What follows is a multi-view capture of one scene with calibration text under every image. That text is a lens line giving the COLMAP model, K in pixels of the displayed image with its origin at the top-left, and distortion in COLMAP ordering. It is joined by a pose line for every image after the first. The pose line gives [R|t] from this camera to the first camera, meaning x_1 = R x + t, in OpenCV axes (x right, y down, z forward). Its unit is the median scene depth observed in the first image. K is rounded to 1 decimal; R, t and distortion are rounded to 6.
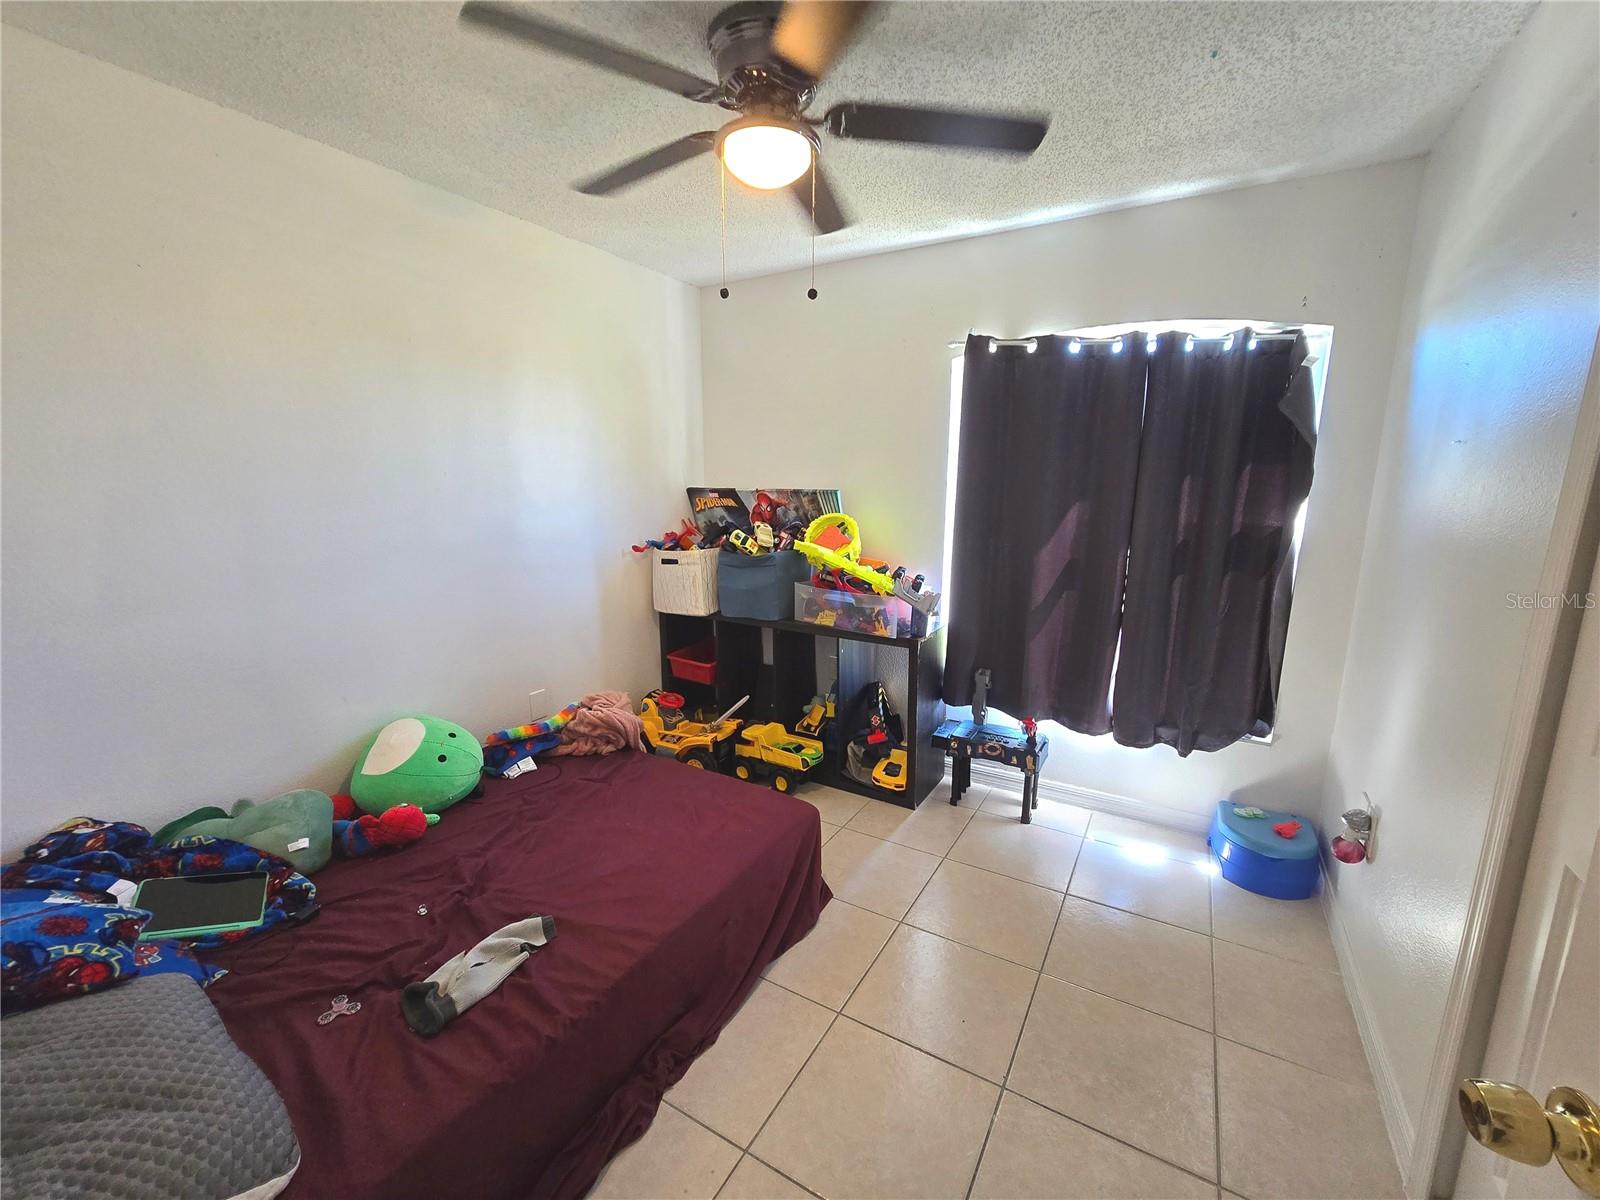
lens RADIAL K [[662.1, 0, 800.0], [0, 662.1, 600.0], [0, 0, 1]] dist [-0.000765, -0.000075]
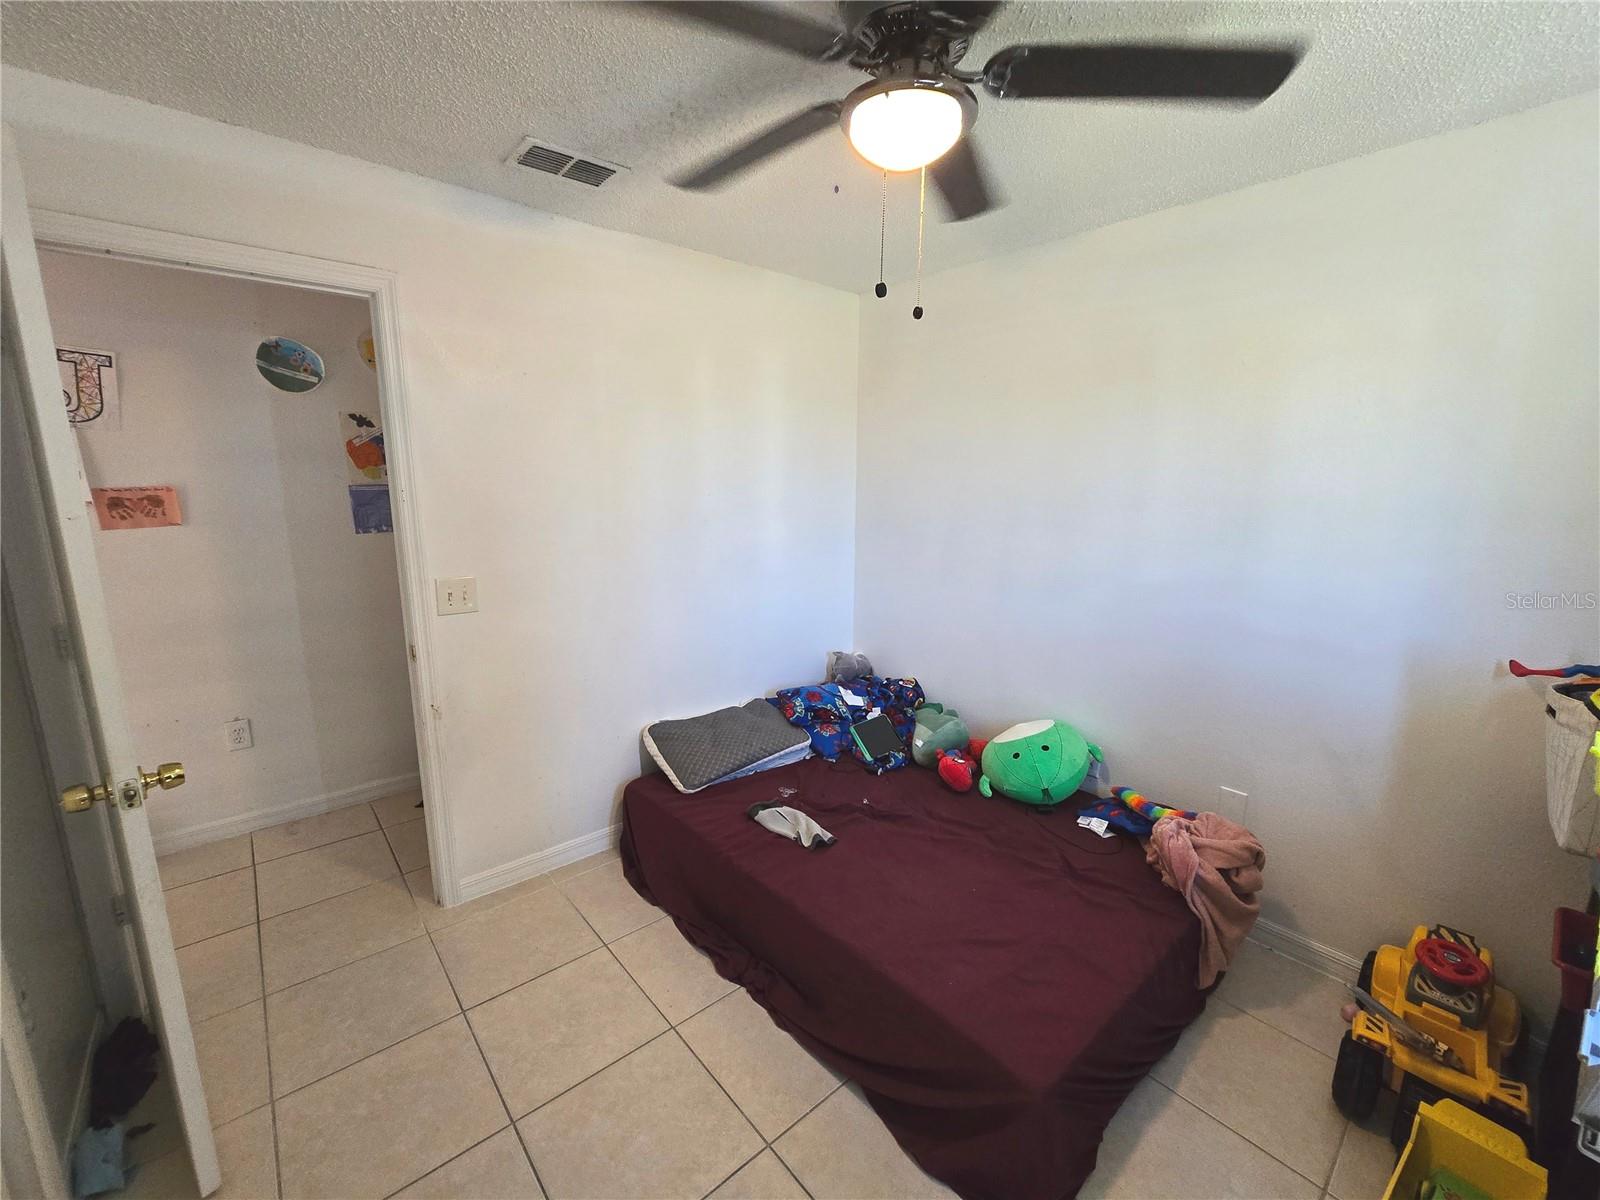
lens RADIAL K [[662.1, 0, 800.0], [0, 662.1, 600.0], [0, 0, 1]] dist [-0.000765, -0.000075]
pose [[-0.321812, 0.168745, -0.931645, 0.777147], [-0.183630, 0.954182, 0.236257, -0.283519], [0.928826, 0.247109, -0.276080, 1.170918]]
